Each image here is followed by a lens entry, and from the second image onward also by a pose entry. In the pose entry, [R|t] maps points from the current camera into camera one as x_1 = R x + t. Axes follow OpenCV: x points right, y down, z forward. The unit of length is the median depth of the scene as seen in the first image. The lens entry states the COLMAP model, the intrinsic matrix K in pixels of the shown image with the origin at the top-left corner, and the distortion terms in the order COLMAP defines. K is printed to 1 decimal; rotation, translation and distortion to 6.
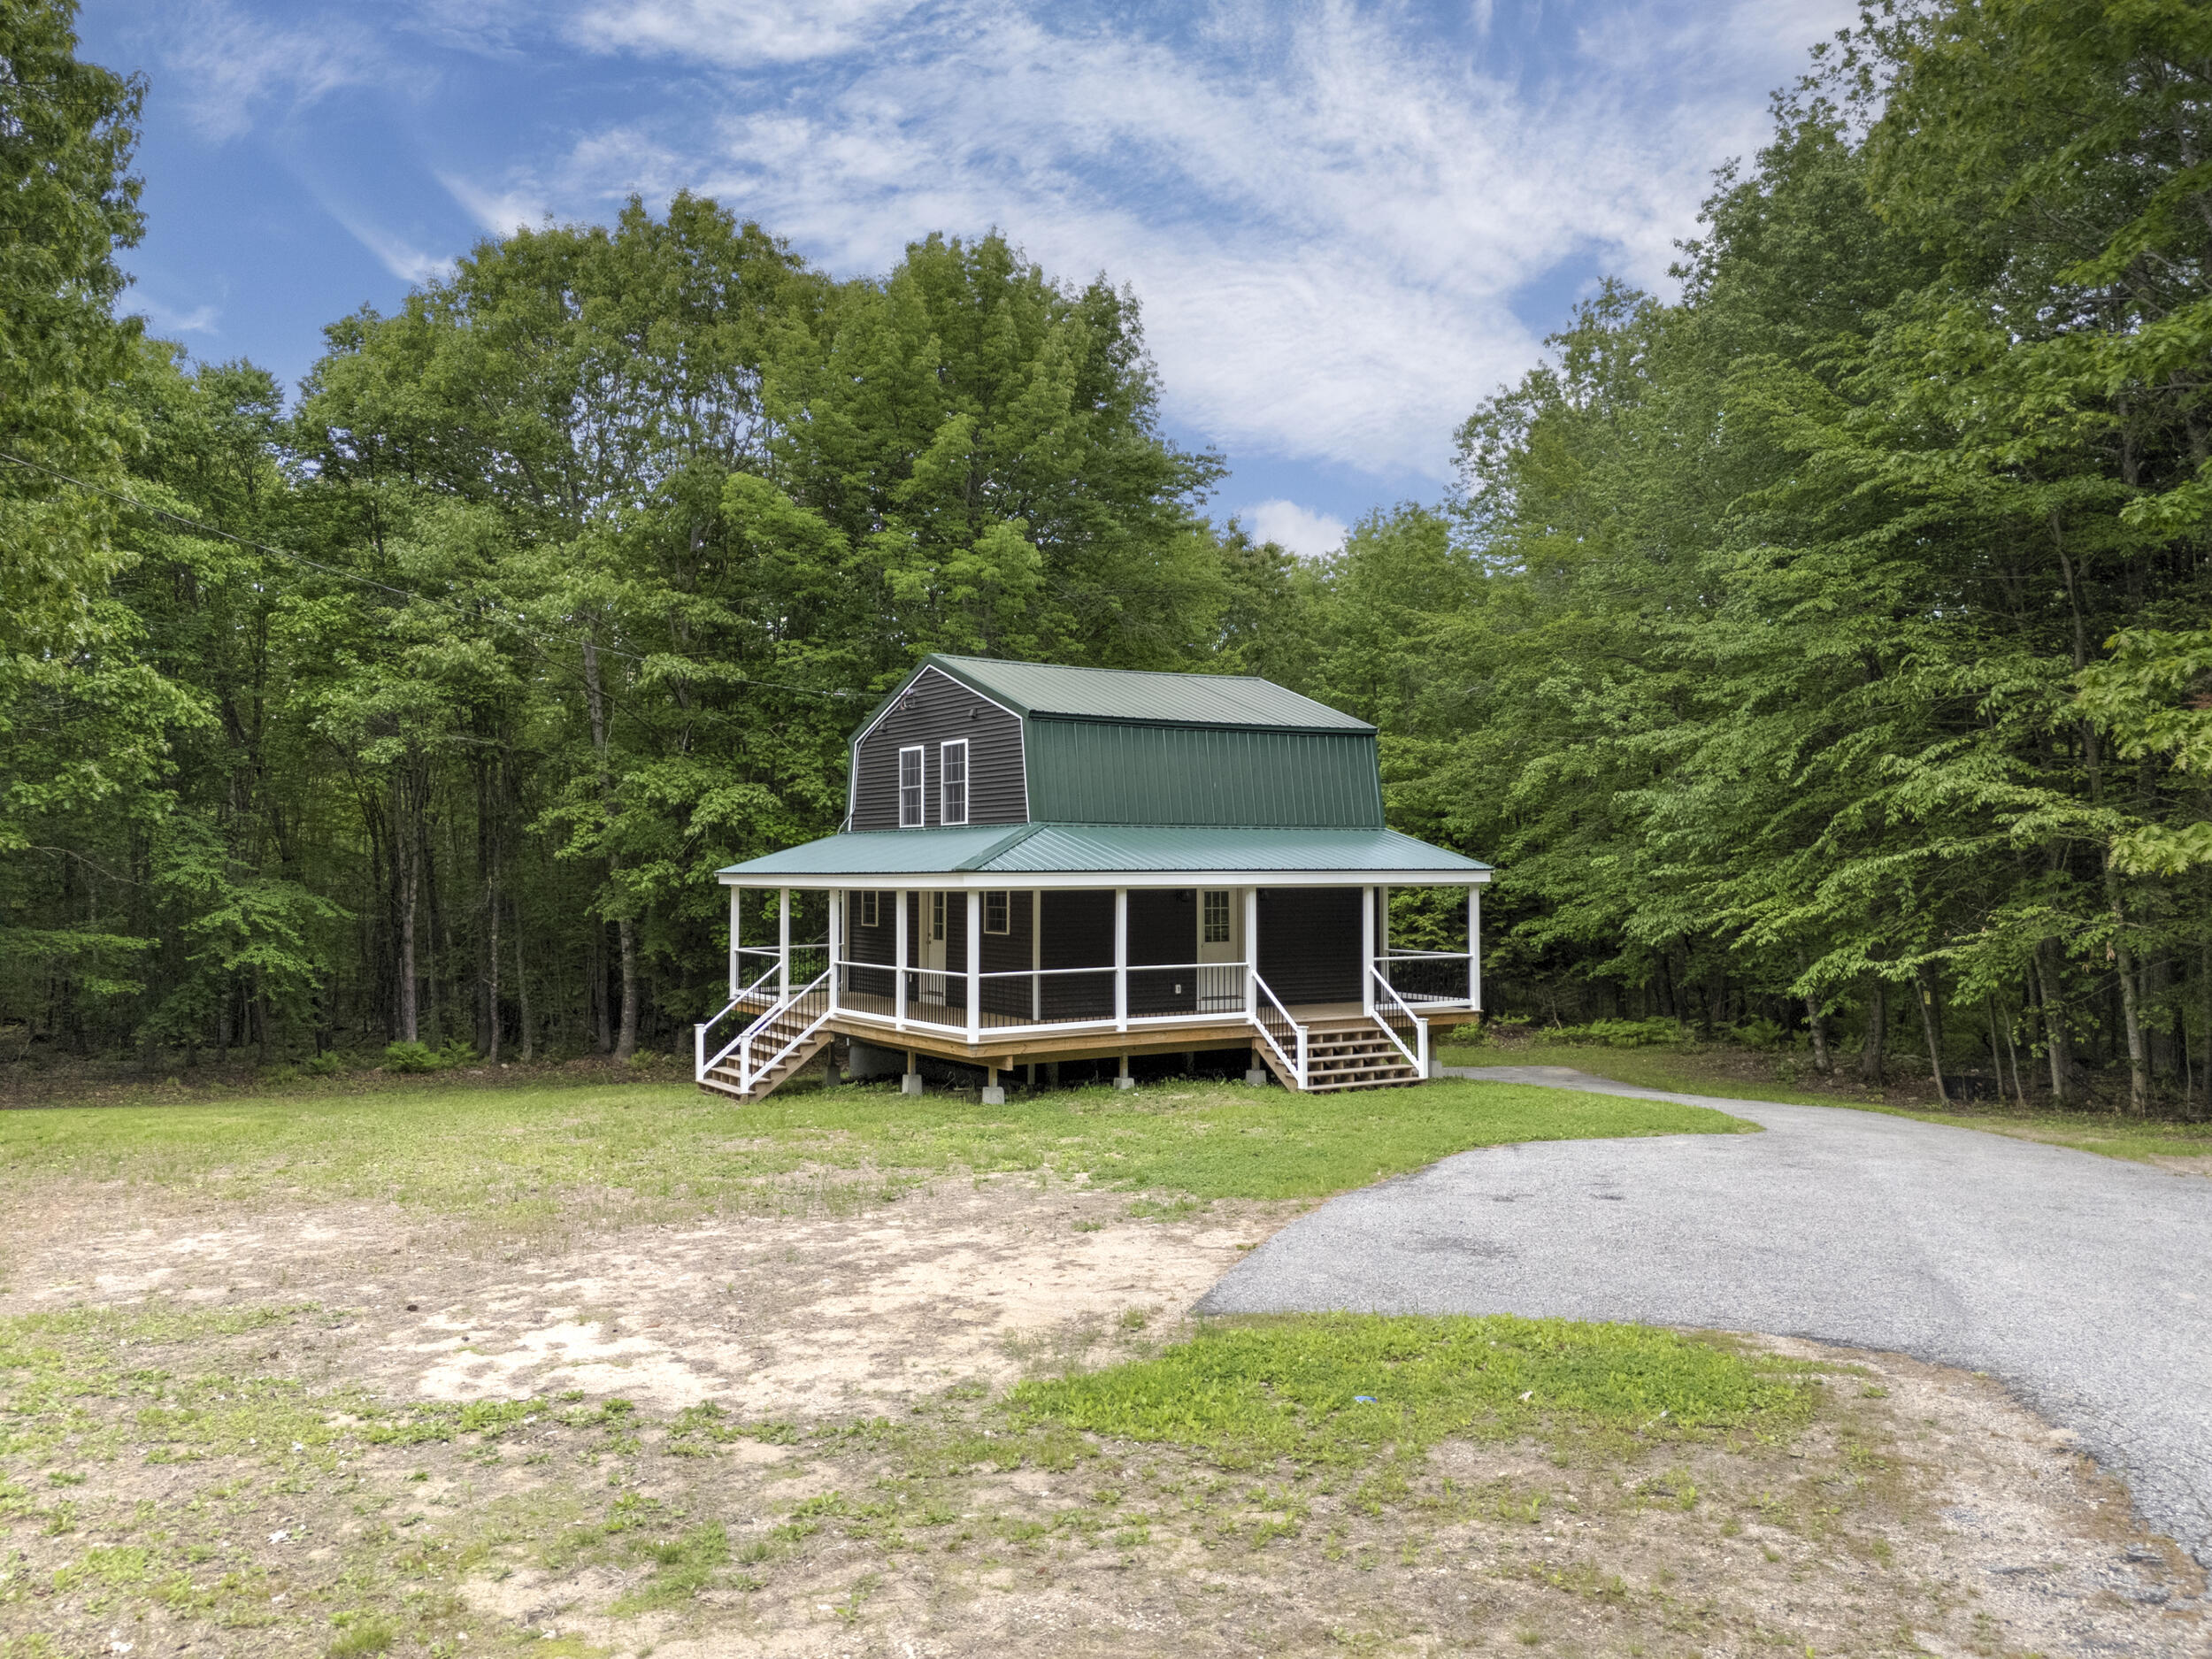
lens RADIAL K [[1683.6, 0, 1110.6], [0, 1683.6, 824.5], [0, 0, 1]] dist [0.026850, -0.005335]
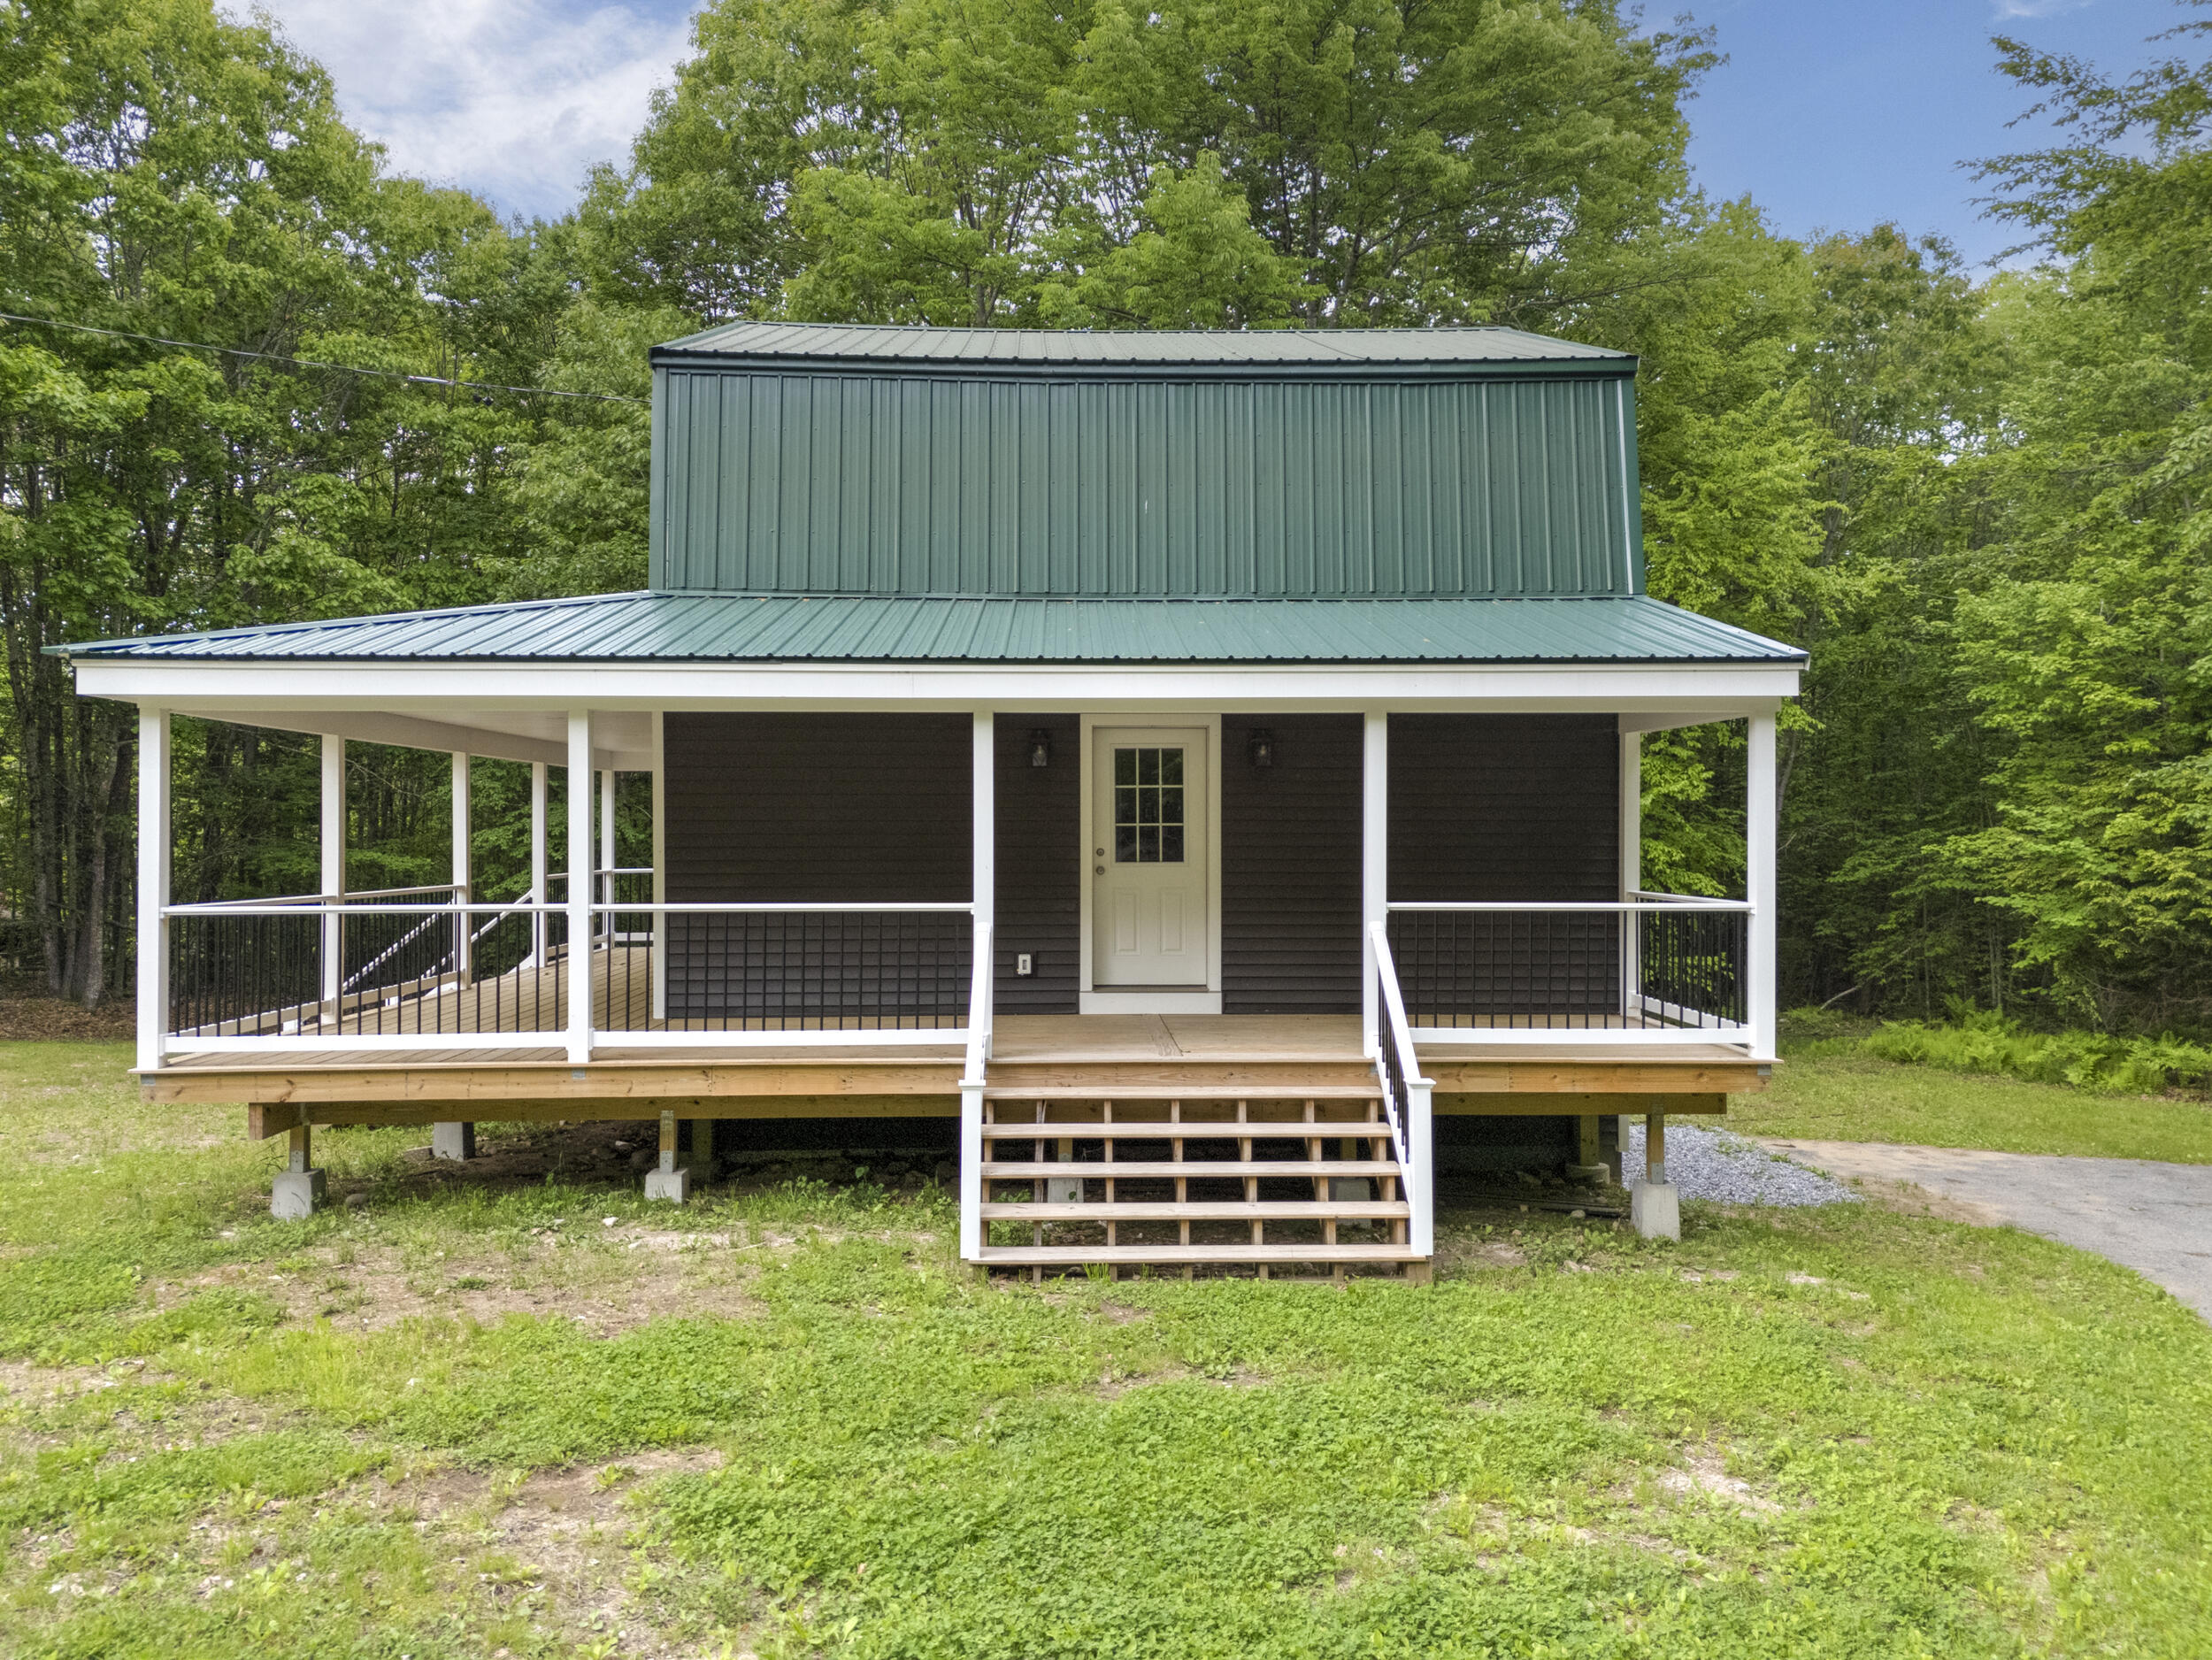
lens RADIAL K [[1683.7, 0, 1110.6], [0, 1683.7, 825.0], [0, 0, 1]] dist [0.026850, -0.005335]
pose [[0.861714, -0.001186, -0.507393, 0.267589], [0.012678, 0.999735, 0.019196, 0.049339], [0.507236, -0.022974, 0.861501, 0.592696]]
